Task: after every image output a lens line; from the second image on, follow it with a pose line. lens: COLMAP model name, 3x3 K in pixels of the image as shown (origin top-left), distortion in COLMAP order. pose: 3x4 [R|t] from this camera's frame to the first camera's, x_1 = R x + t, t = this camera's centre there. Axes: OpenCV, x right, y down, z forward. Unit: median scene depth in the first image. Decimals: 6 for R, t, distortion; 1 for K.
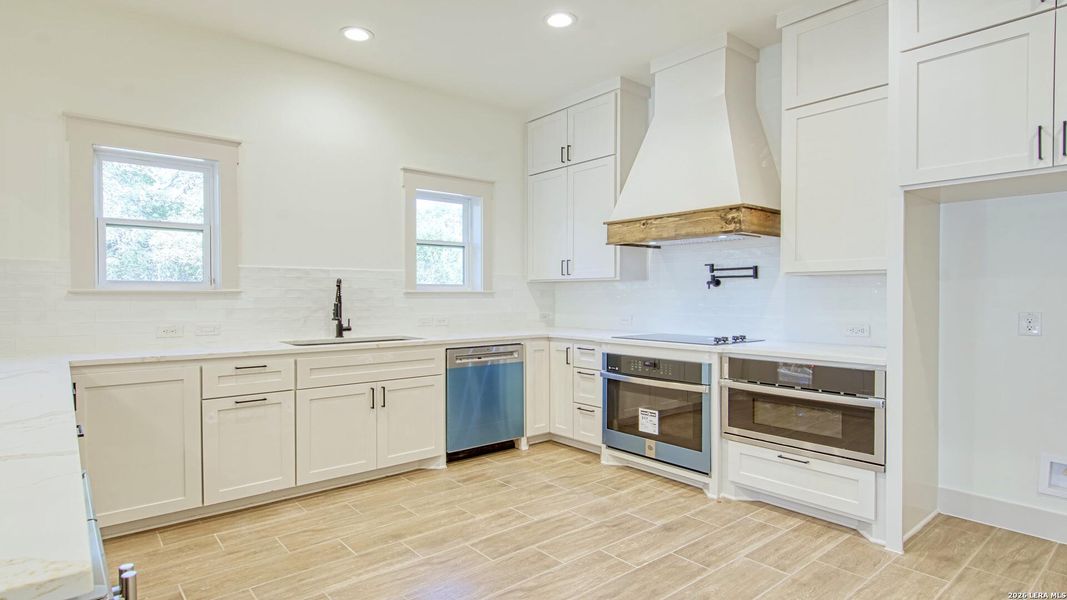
lens RADIAL K [[529.9, 0, 549.3], [0, 529.9, 300.4], [0, 0, 1]] dist [0.001481, -0.000145]
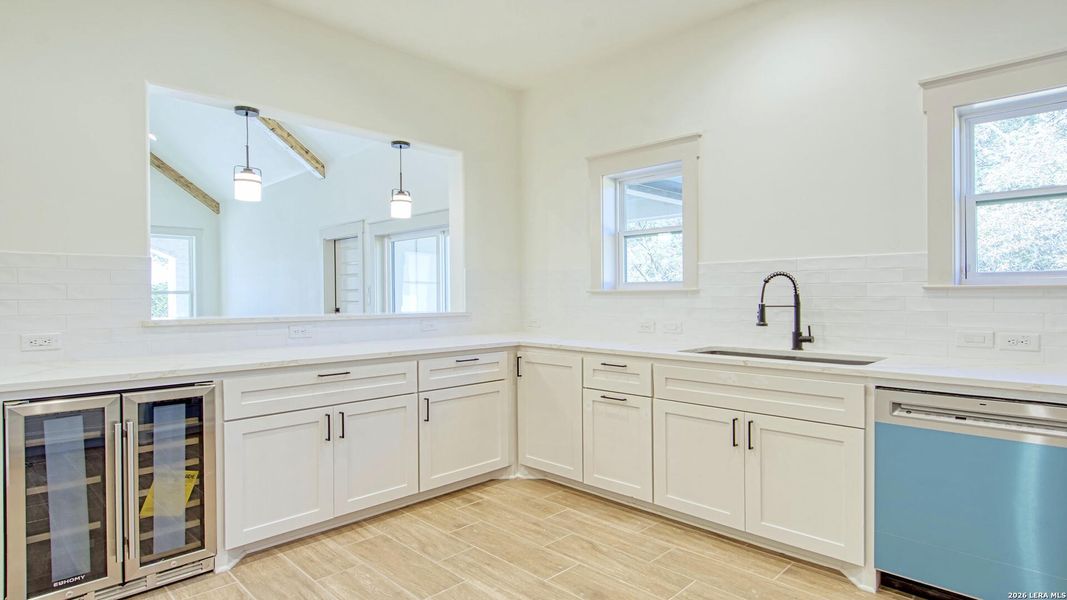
lens RADIAL K [[566.8, 0, 533.5], [0, 566.8, 300.0], [0, 0, 1]] dist [0.002410, -0.000493]
pose [[0.082090, 0.007135, -0.996599, 0.409388], [-0.006204, 0.999959, 0.006648, -0.004028], [0.996606, 0.005637, 0.082131, 0.616790]]
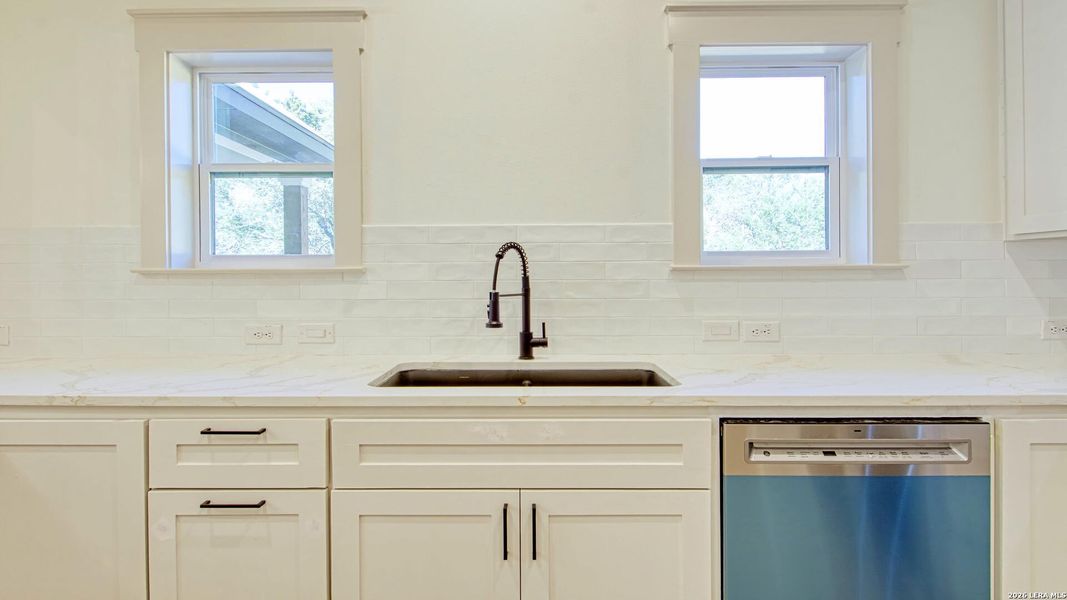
lens RADIAL K [[583.0, 0, 529.8], [0, 583.0, 277.0], [0, 0, 1]] dist [-0.000490, -0.001874]
pose [[0.744774, -0.002377, -0.667313, -0.023944], [-0.002400, 0.999978, -0.006239, -0.005374], [0.667313, 0.006248, 0.744751, 0.645054]]
